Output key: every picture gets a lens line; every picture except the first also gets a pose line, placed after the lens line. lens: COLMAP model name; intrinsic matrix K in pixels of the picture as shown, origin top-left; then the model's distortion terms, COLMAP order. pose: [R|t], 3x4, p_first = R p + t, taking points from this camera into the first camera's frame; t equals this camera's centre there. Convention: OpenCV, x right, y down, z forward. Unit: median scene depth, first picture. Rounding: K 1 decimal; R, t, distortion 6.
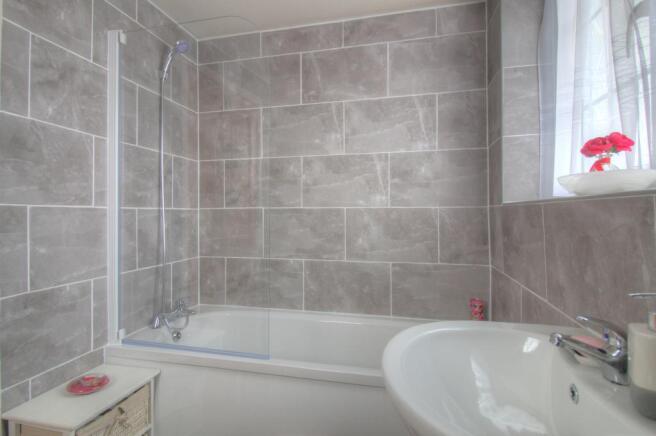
lens RADIAL K [[345.5, 0, 327.6], [0, 345.5, 213.3], [0, 0, 1]] dist [0.019086, -0.020045]
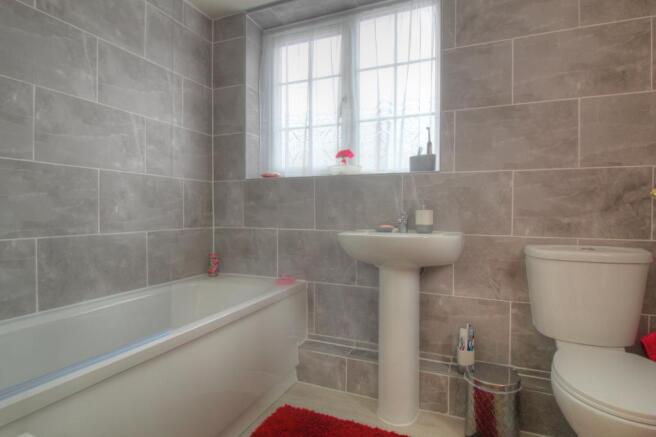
lens RADIAL K [[345.5, 0, 327.6], [0, 345.5, 213.8], [0, 0, 1]] dist [0.019086, -0.020045]
pose [[0.163794, -0.004743, 0.986483, -0.677523], [-0.004269, 0.999976, 0.005517, 0.083857], [-0.986485, -0.005115, 0.163770, 0.339450]]
